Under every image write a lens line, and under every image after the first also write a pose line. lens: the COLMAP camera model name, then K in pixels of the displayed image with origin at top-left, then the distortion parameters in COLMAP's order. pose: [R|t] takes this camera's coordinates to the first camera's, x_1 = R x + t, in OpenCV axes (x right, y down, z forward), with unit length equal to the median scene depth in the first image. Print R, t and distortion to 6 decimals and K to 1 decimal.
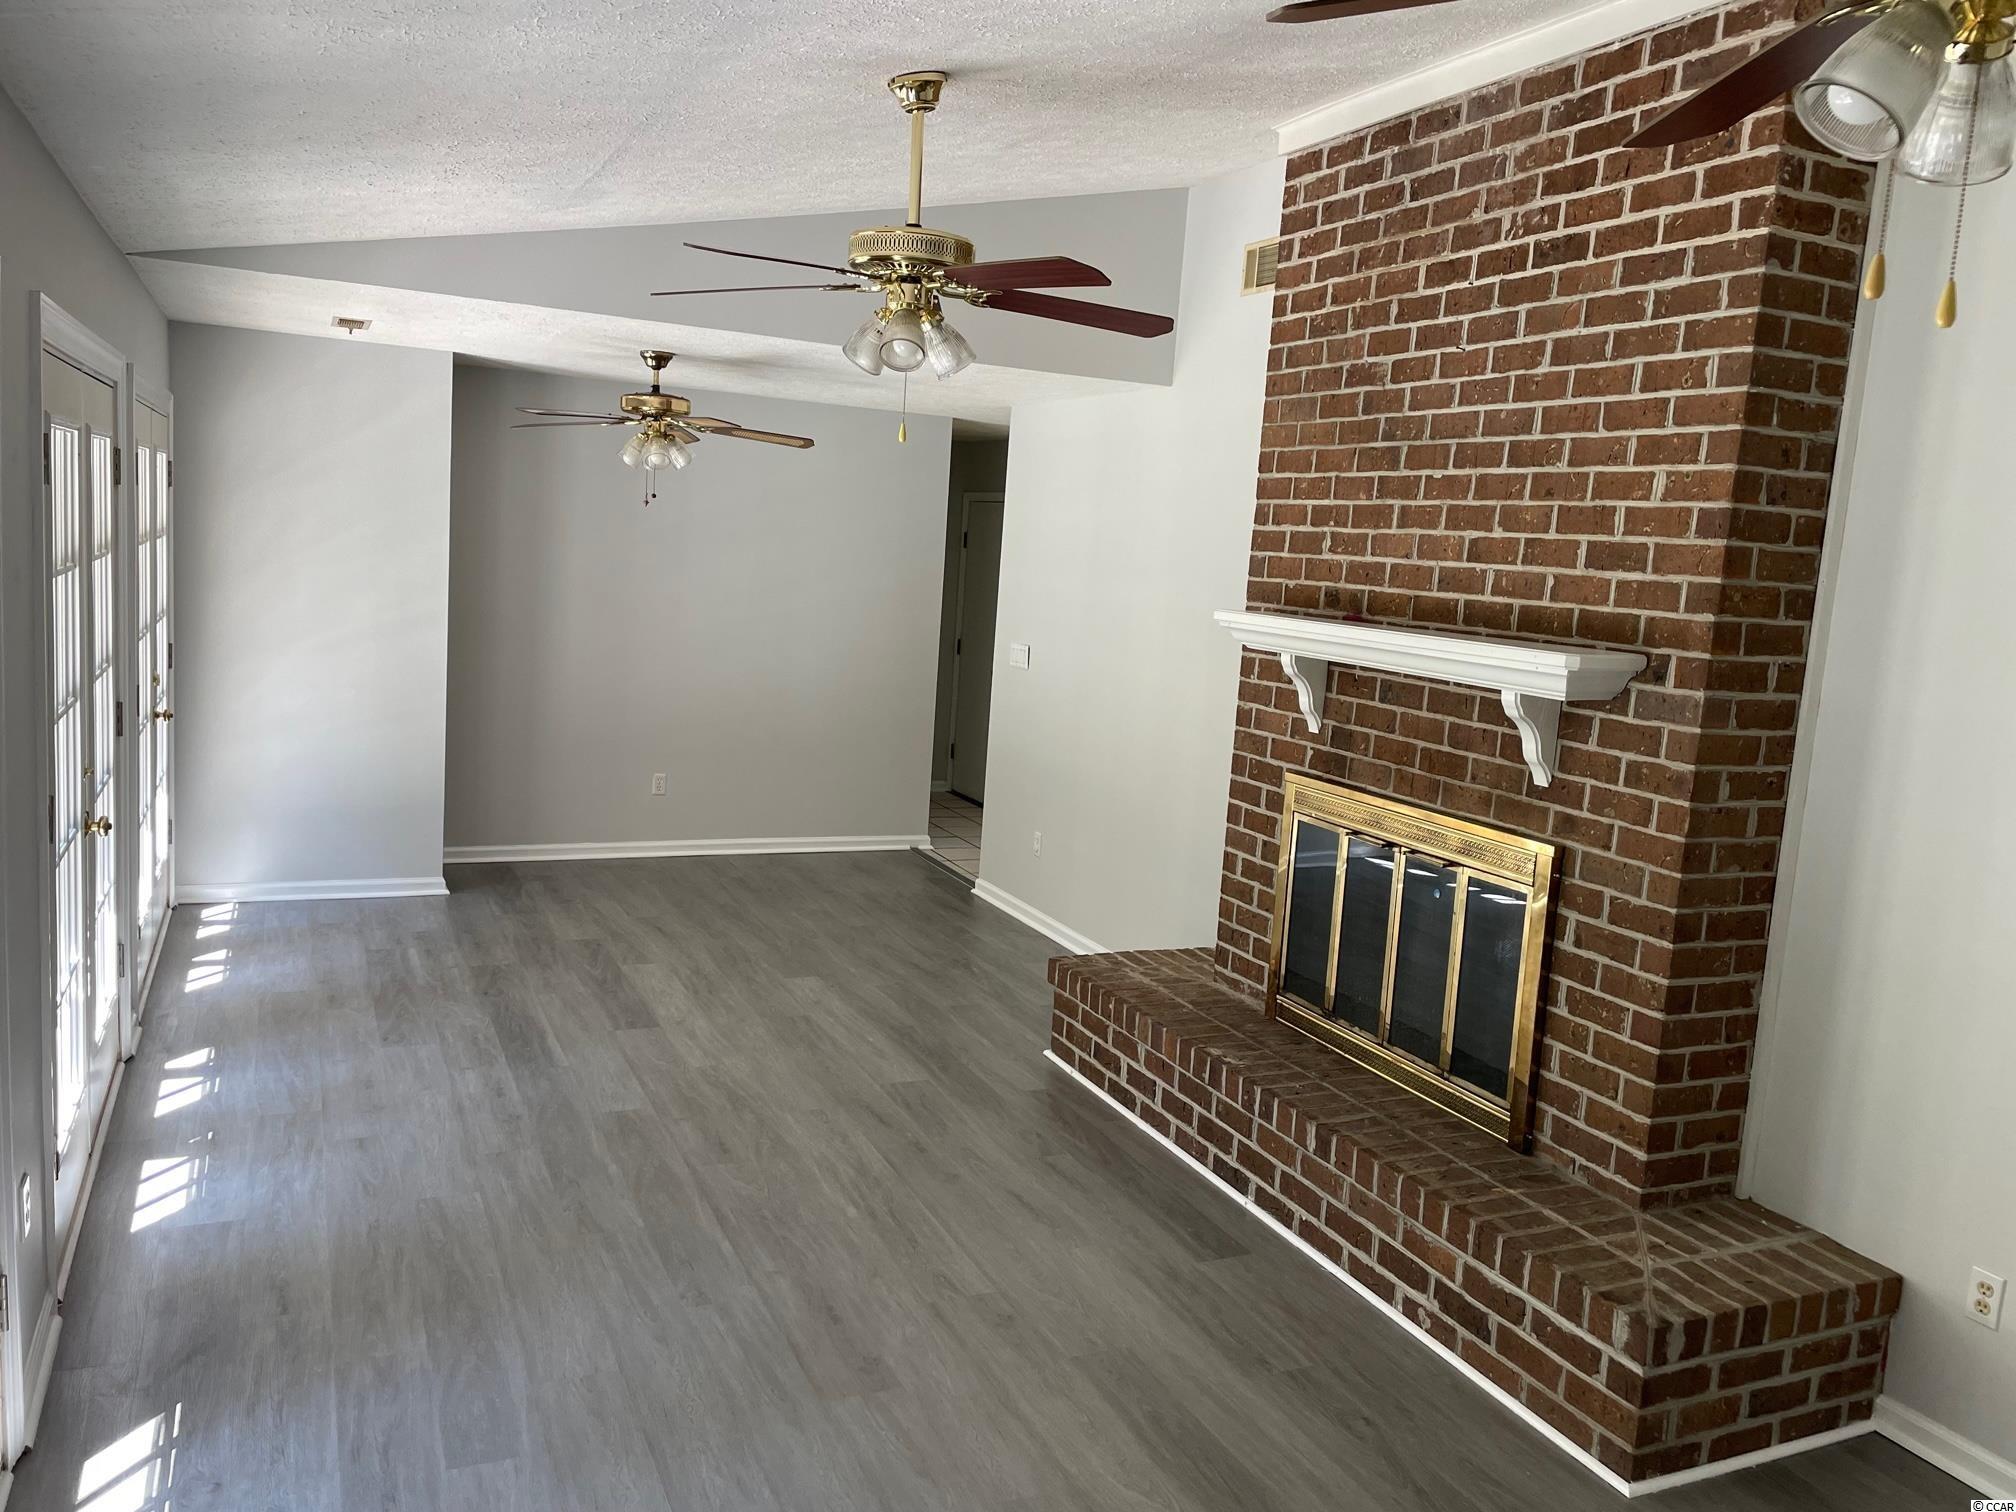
lens RADIAL K [[1550.9, 0, 993.5], [0, 1550.9, 758.2], [0, 0, 1]] dist [0.081651, -0.070379]
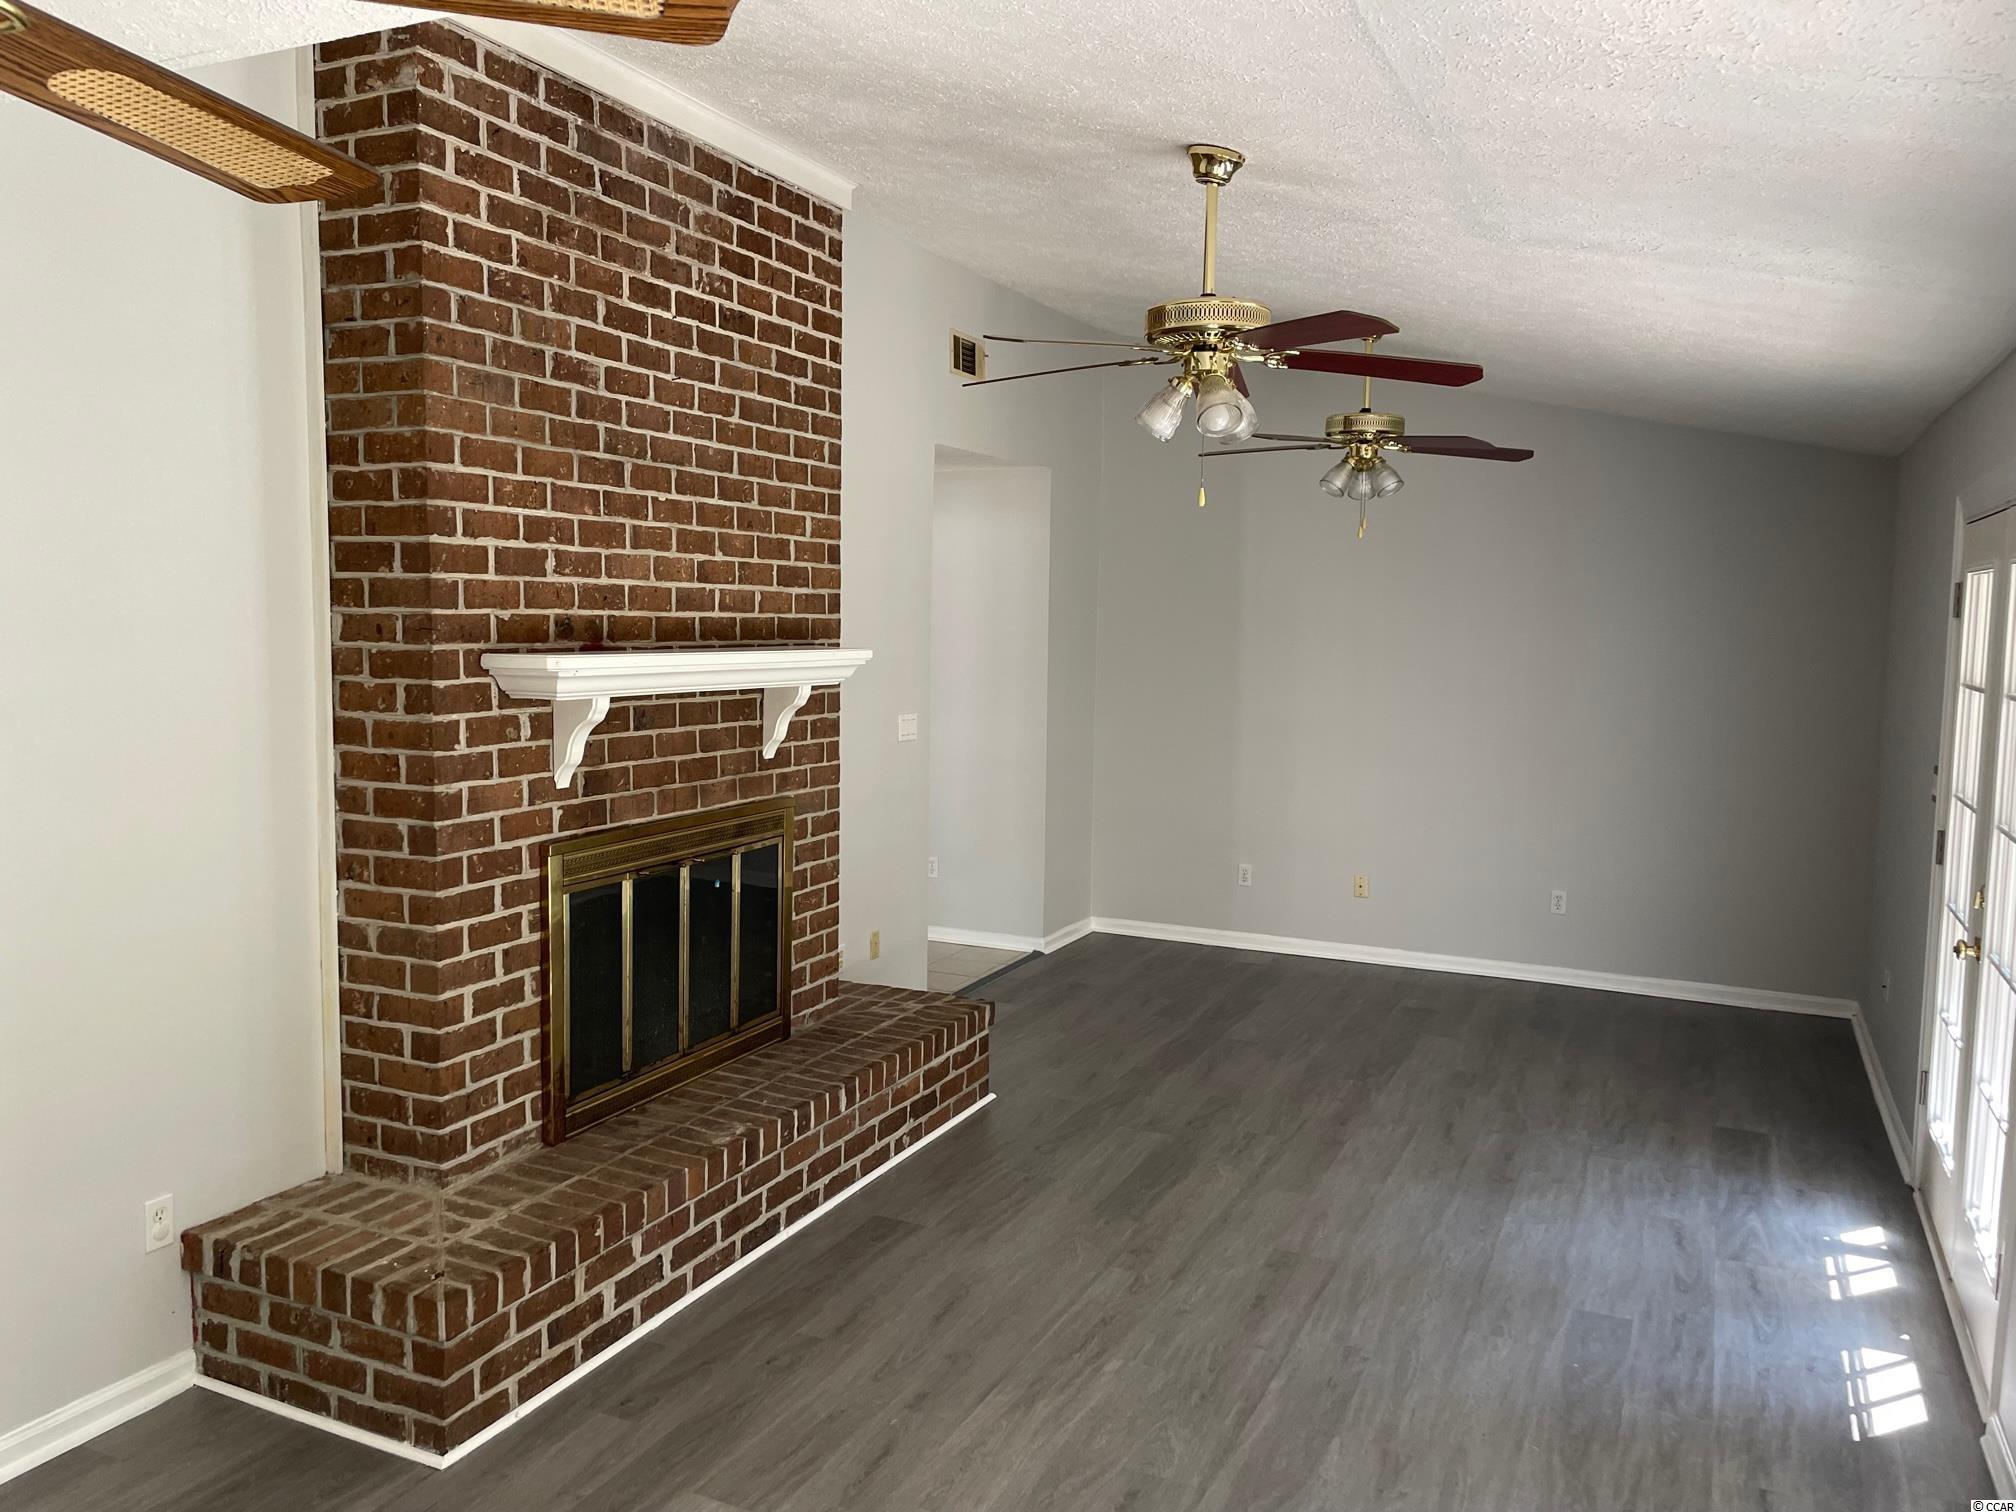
lens RADIAL K [[1550.9, 0, 991.3], [0, 1550.9, 760.6], [0, 0, 1]] dist [0.081651, -0.070379]
pose [[-0.657115, -0.151455, 0.738418, -0.637785], [0.043469, 0.970363, 0.237711, -0.249217], [-0.752536, 0.188302, -0.631057, 1.524763]]
